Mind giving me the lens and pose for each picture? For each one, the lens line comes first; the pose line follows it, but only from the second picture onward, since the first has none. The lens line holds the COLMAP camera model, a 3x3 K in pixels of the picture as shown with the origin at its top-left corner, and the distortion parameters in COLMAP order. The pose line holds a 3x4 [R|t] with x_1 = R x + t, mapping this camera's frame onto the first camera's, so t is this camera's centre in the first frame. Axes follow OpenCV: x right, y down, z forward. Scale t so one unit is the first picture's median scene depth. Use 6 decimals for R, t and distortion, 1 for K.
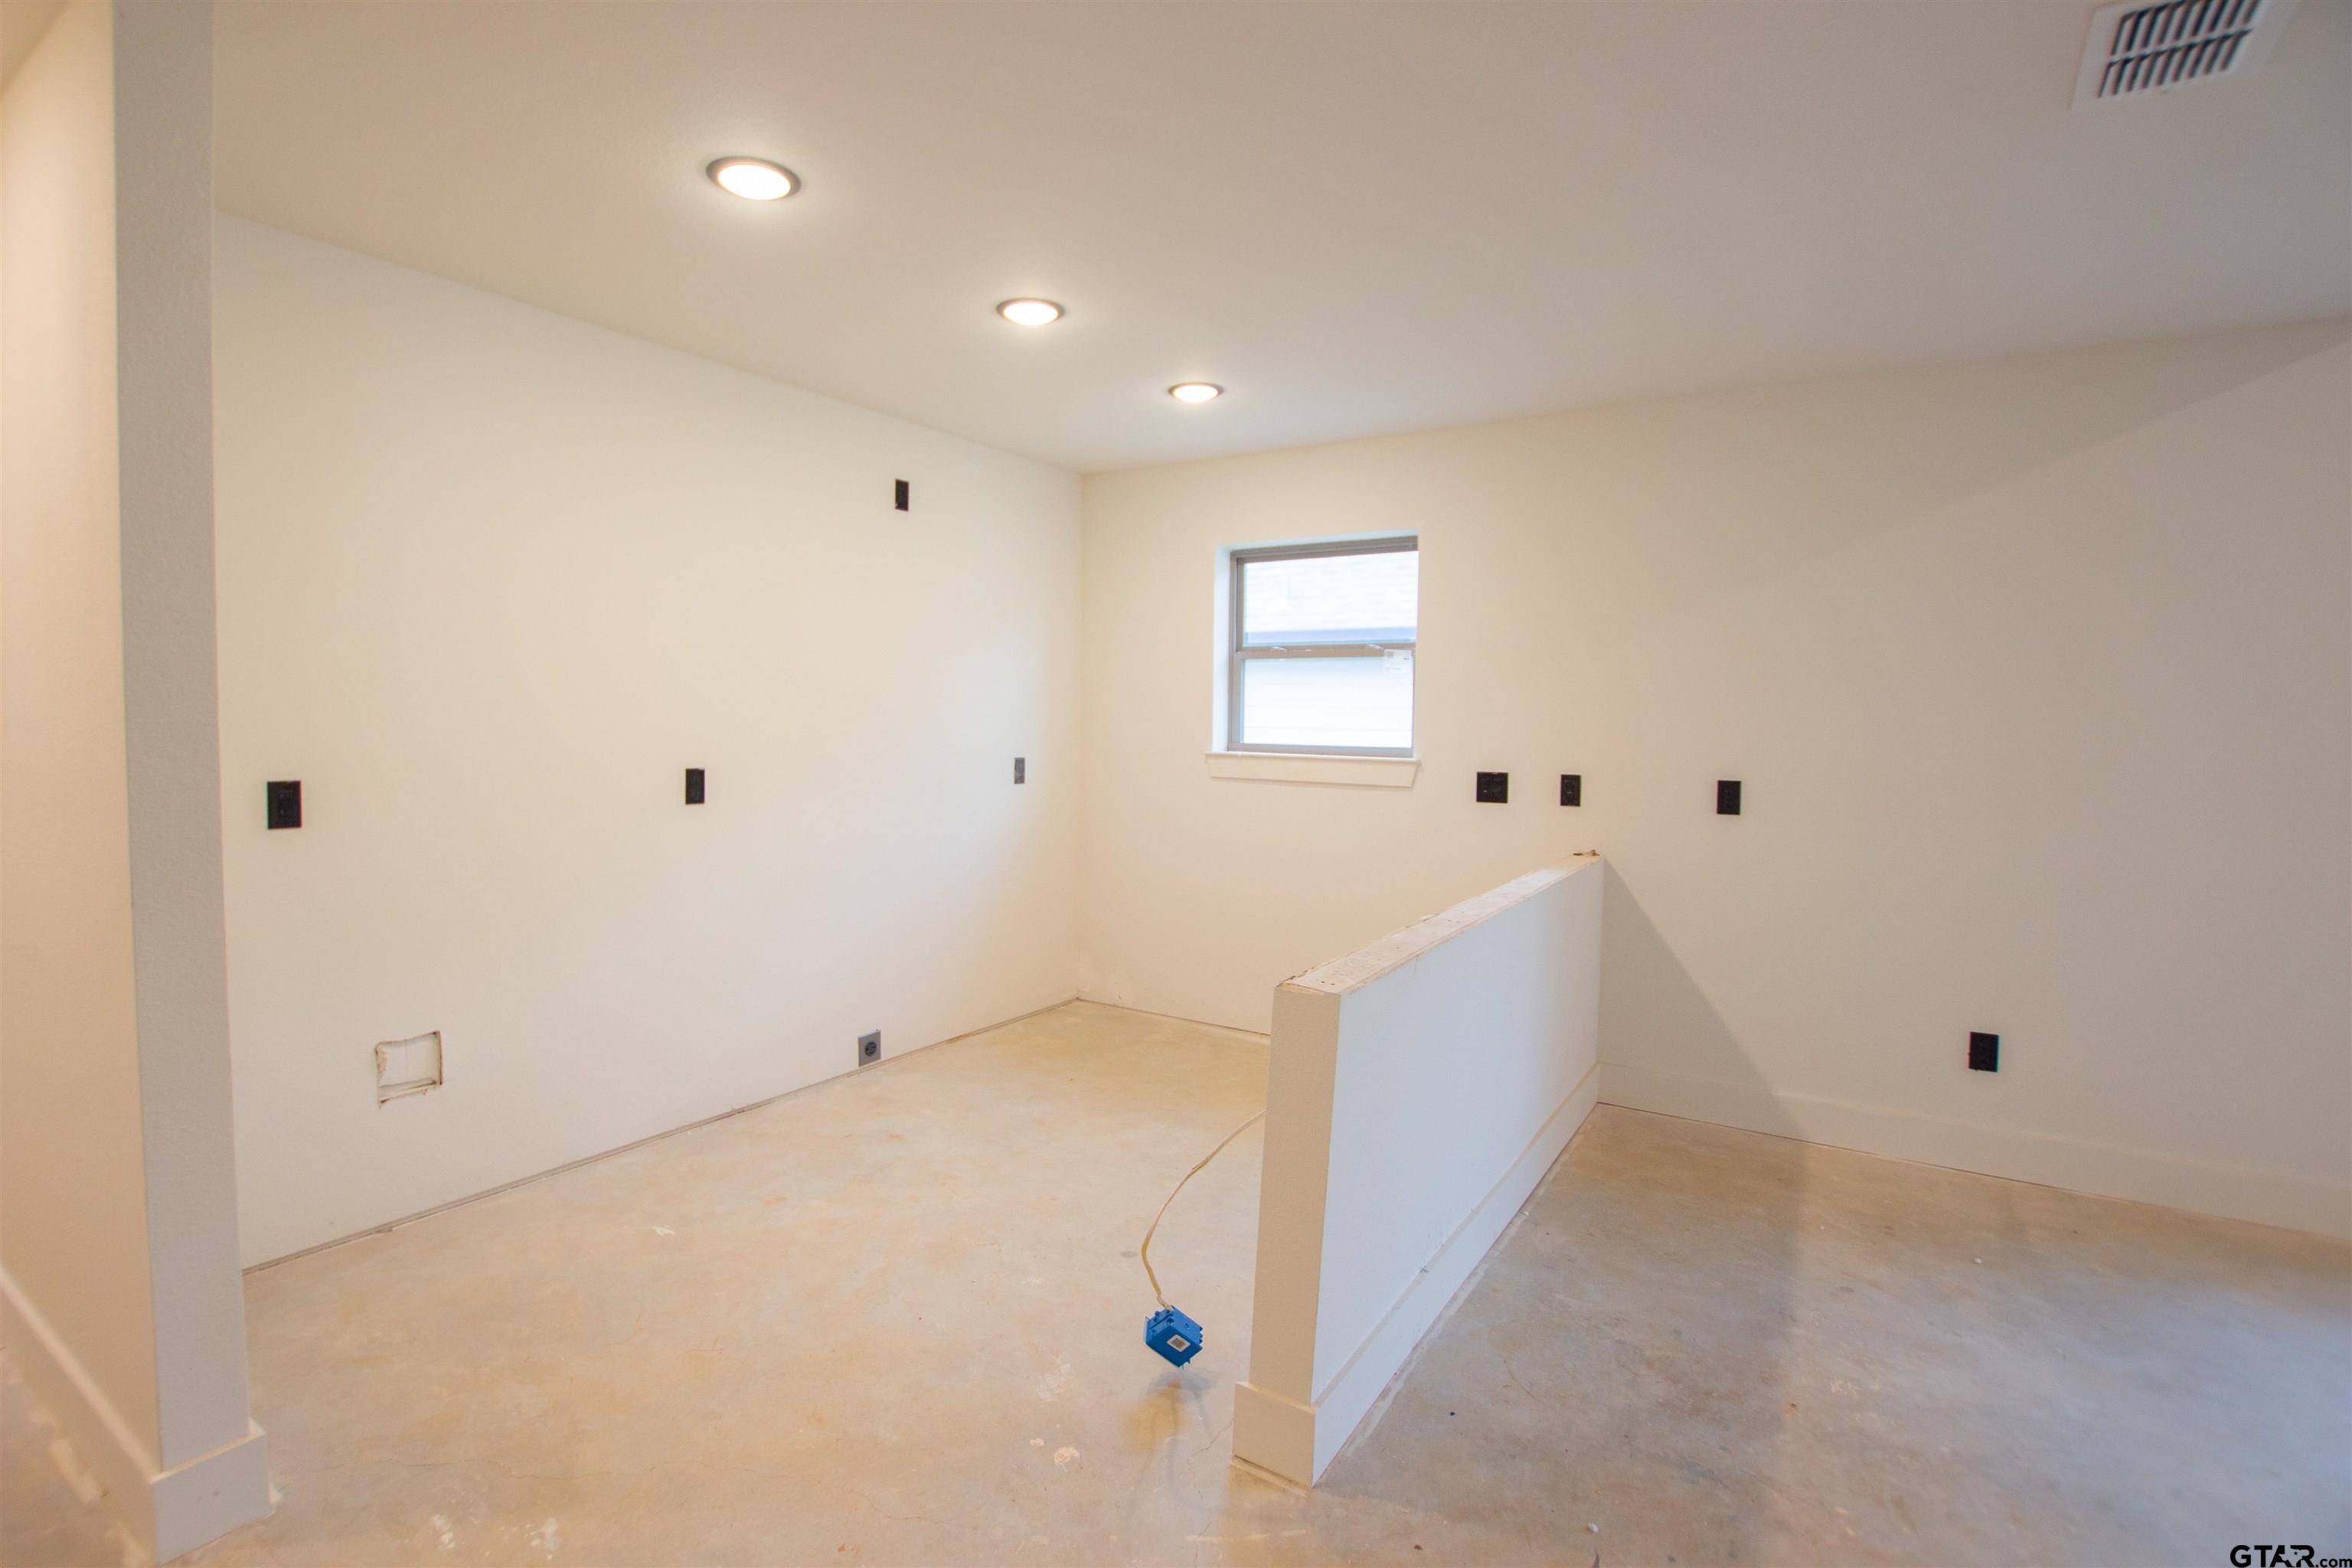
lens RADIAL K [[1110.0, 0, 1114.0], [0, 1110.0, 777.1], [0, 0, 1]] dist [-0.026869, -0.000255]
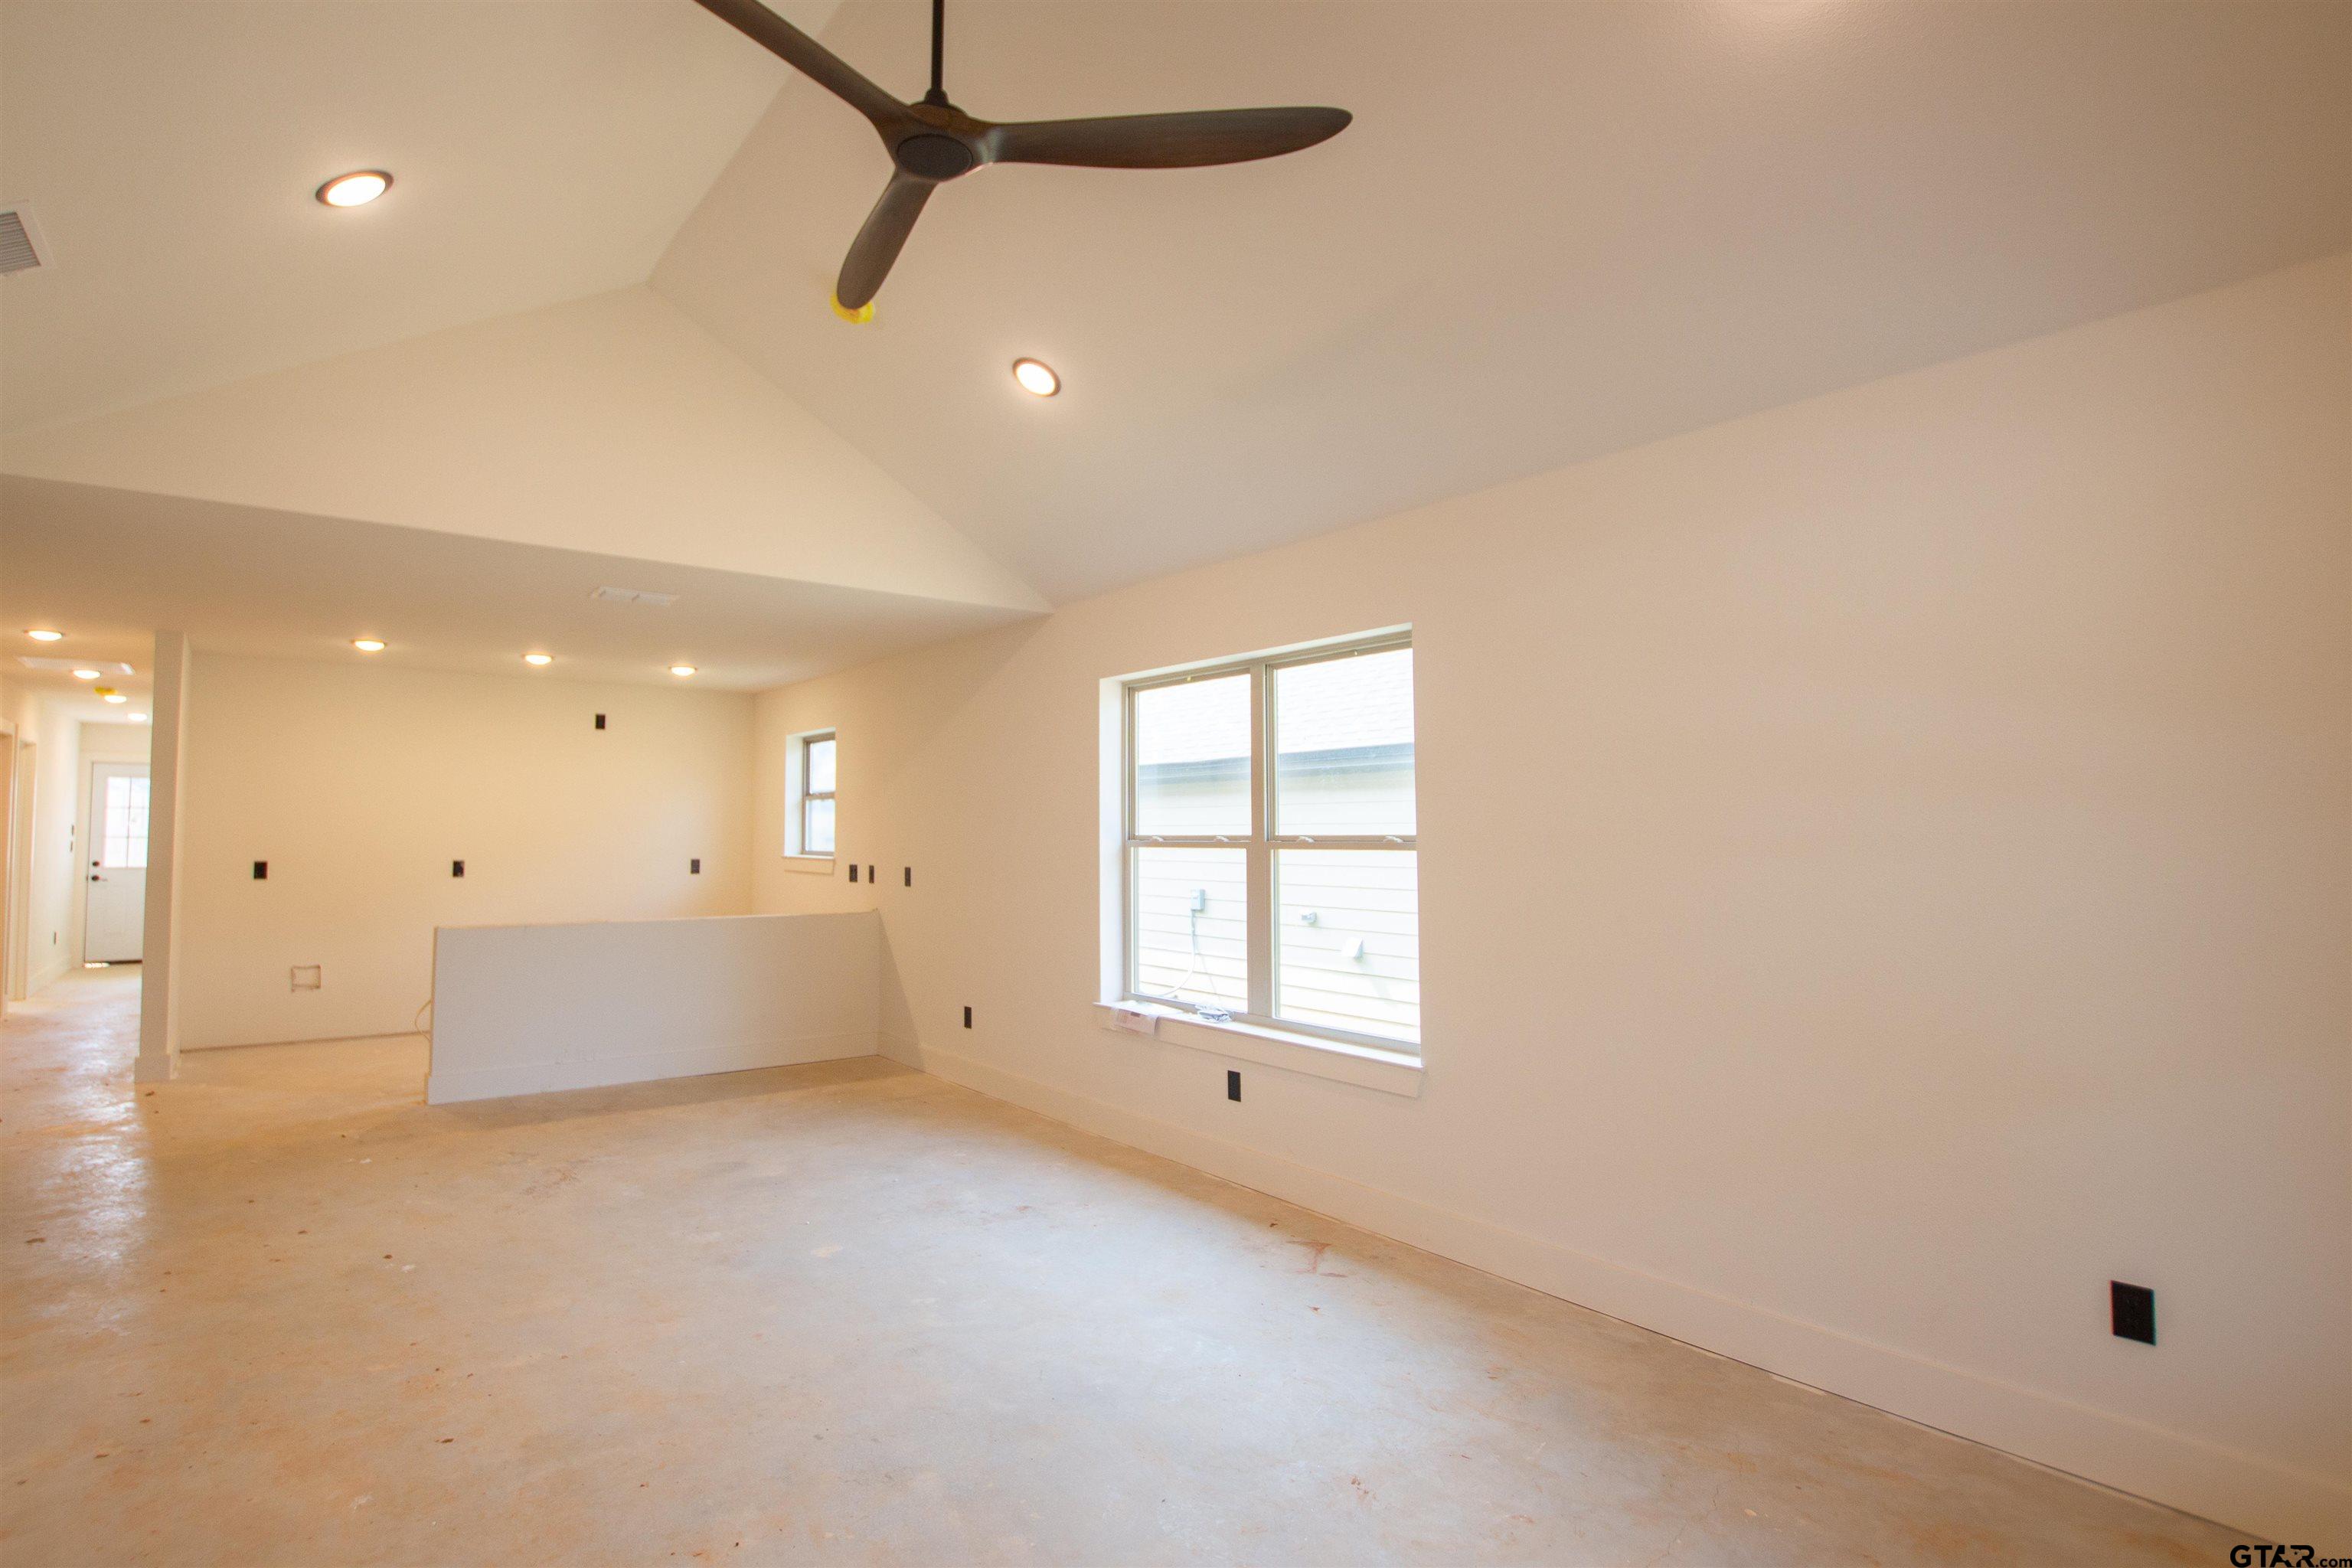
lens RADIAL K [[1158.4, 0, 1087.0], [0, 1158.4, 773.7], [0, 0, 1]] dist [-0.023963, -0.000248]
pose [[0.941089, -0.028942, -0.336918, 1.324117], [-0.007191, 0.994393, -0.105506, 0.043332], [0.338083, 0.101713, 0.935604, -0.610034]]
